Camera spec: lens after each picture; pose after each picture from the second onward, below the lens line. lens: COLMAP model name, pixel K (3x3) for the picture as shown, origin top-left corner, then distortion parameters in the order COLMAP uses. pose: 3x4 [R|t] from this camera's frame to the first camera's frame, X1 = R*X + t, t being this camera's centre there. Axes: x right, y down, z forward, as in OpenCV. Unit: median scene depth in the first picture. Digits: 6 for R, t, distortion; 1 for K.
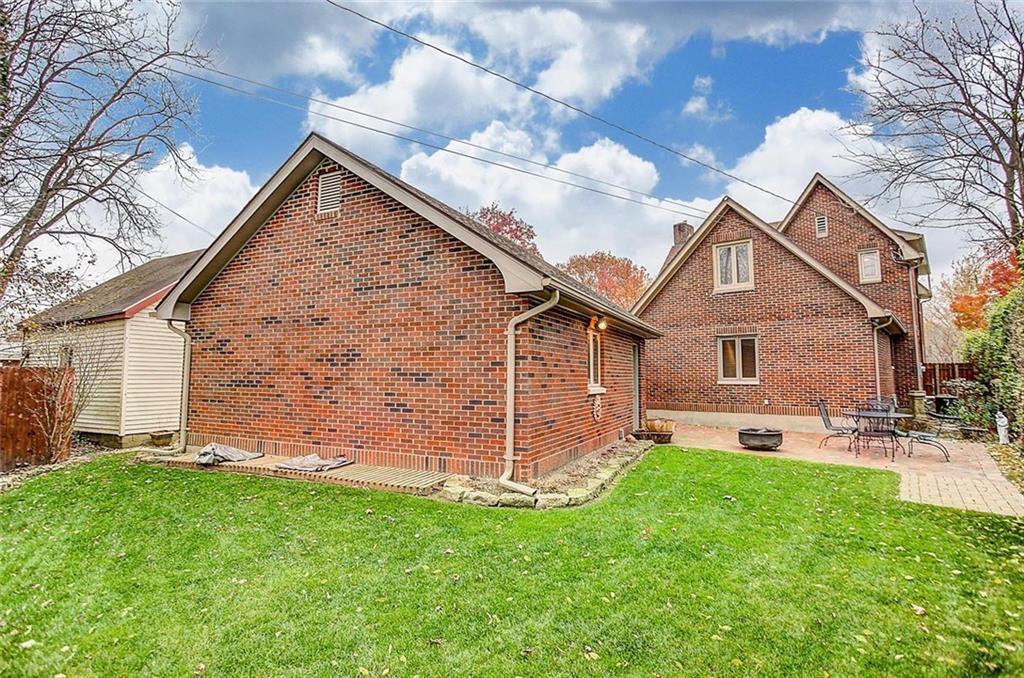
lens RADIAL K [[495.8, 0, 511.6], [0, 495.8, 334.5], [0, 0, 1]] dist [-0.066502, 0.028966]
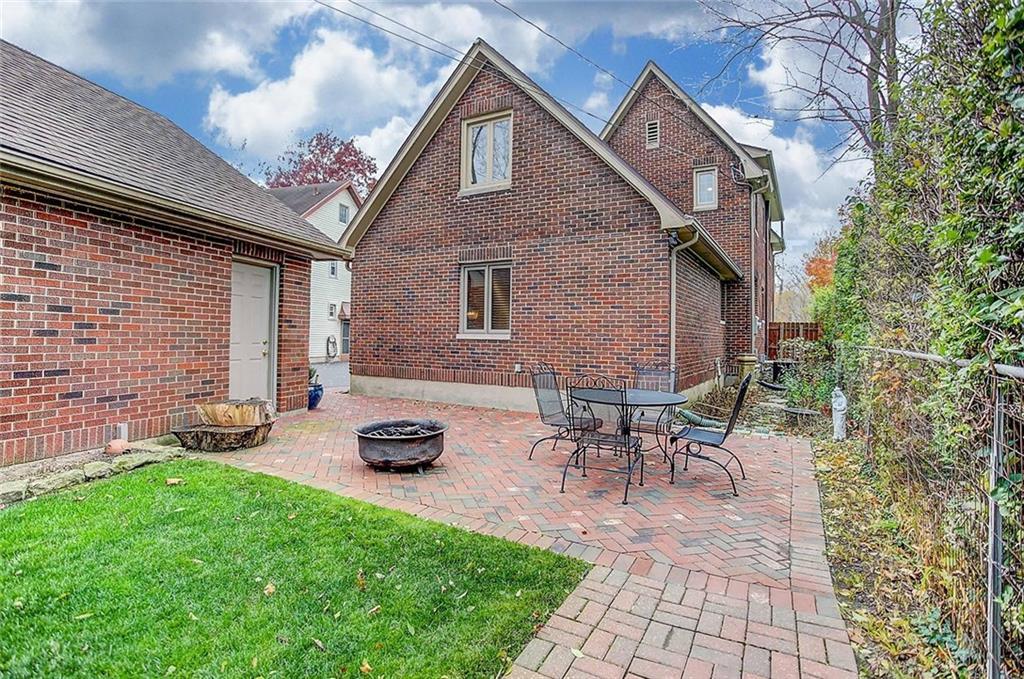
lens RADIAL K [[495.8, 0, 511.6], [0, 495.8, 335.0], [0, 0, 1]] dist [-0.066502, 0.028966]
pose [[0.981205, 0.013758, 0.192479, 0.336820], [-0.028856, 0.996701, 0.075857, 0.041396], [-0.190801, -0.079985, 0.978365, 0.326935]]
